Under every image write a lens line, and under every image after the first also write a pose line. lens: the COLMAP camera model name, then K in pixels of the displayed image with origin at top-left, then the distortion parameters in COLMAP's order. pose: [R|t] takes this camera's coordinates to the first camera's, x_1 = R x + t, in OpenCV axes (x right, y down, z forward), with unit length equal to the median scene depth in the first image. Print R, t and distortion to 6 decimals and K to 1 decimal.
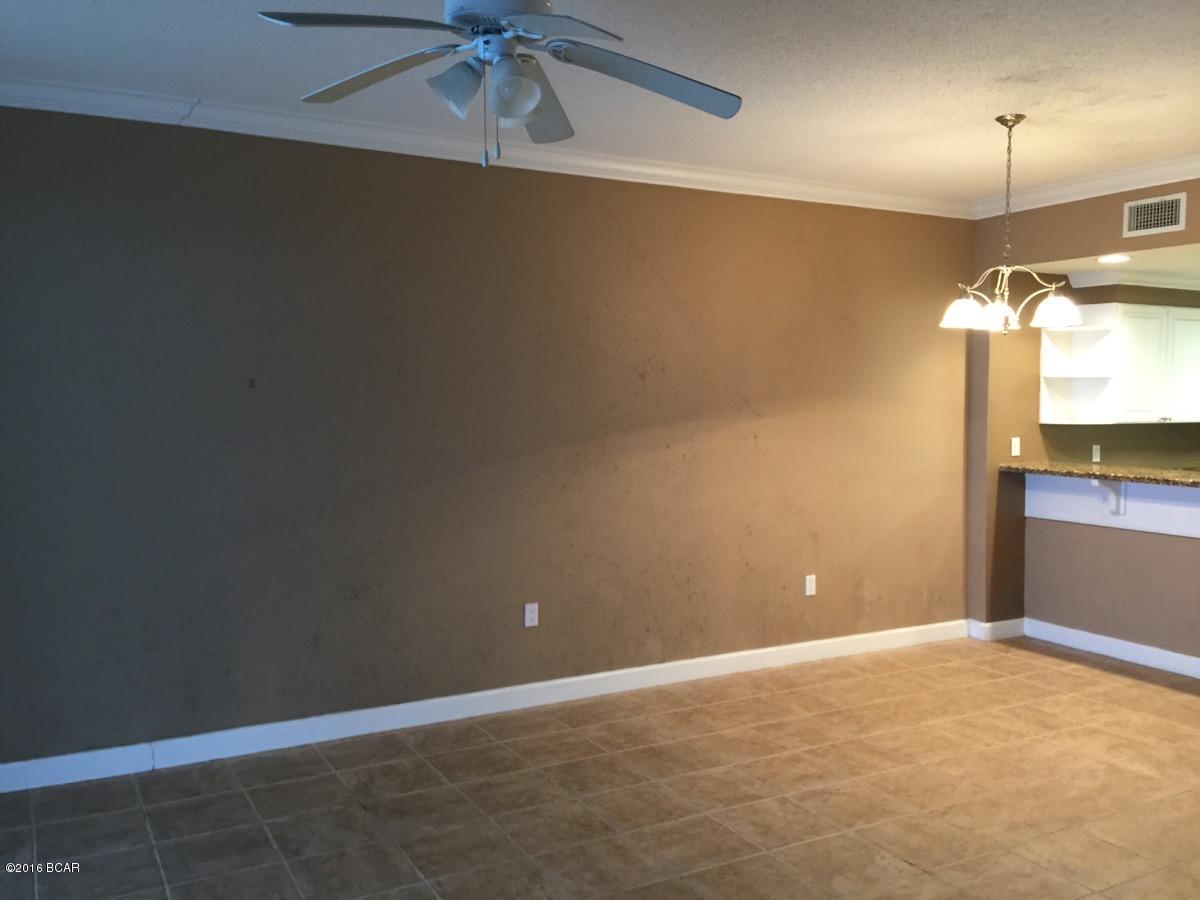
lens RADIAL K [[1028.1, 0, 602.1], [0, 1028.1, 438.3], [0, 0, 1]] dist [0.099759, -0.144315]
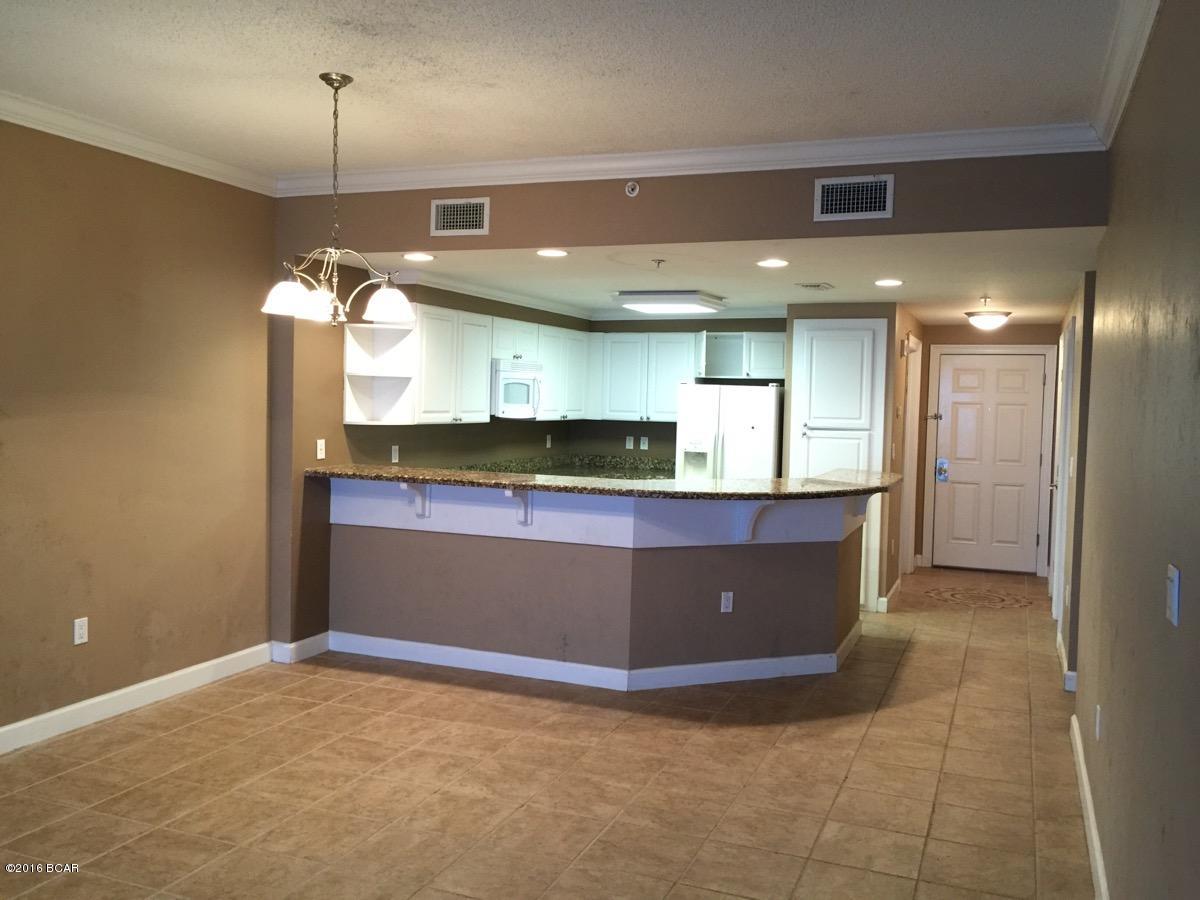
lens RADIAL K [[1028.1, 0, 602.1], [0, 1028.1, 438.3], [0, 0, 1]] dist [0.099759, -0.144315]
pose [[0.773589, -0.009729, 0.633612, 0.007404], [0.005564, 0.999948, 0.008561, -0.010432], [-0.633663, -0.003098, 0.773603, 0.158683]]
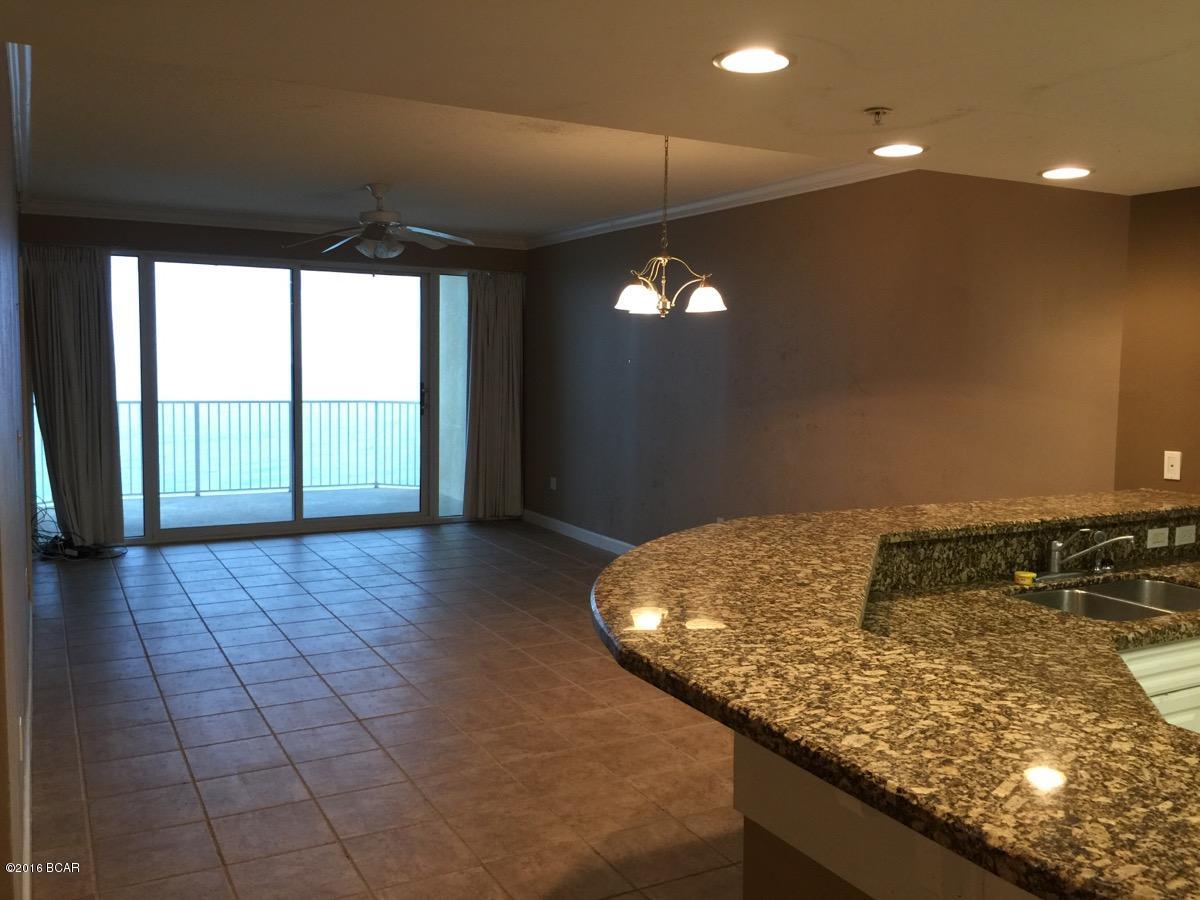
lens RADIAL K [[1028.1, 0, 602.1], [0, 1028.1, 438.3], [0, 0, 1]] dist [0.099759, -0.144315]
pose [[-0.002249, 0.078441, -0.996916, 1.296085], [-0.058322, 0.995211, 0.078439, -0.047607], [0.998295, 0.058319, 0.002337, 0.813619]]
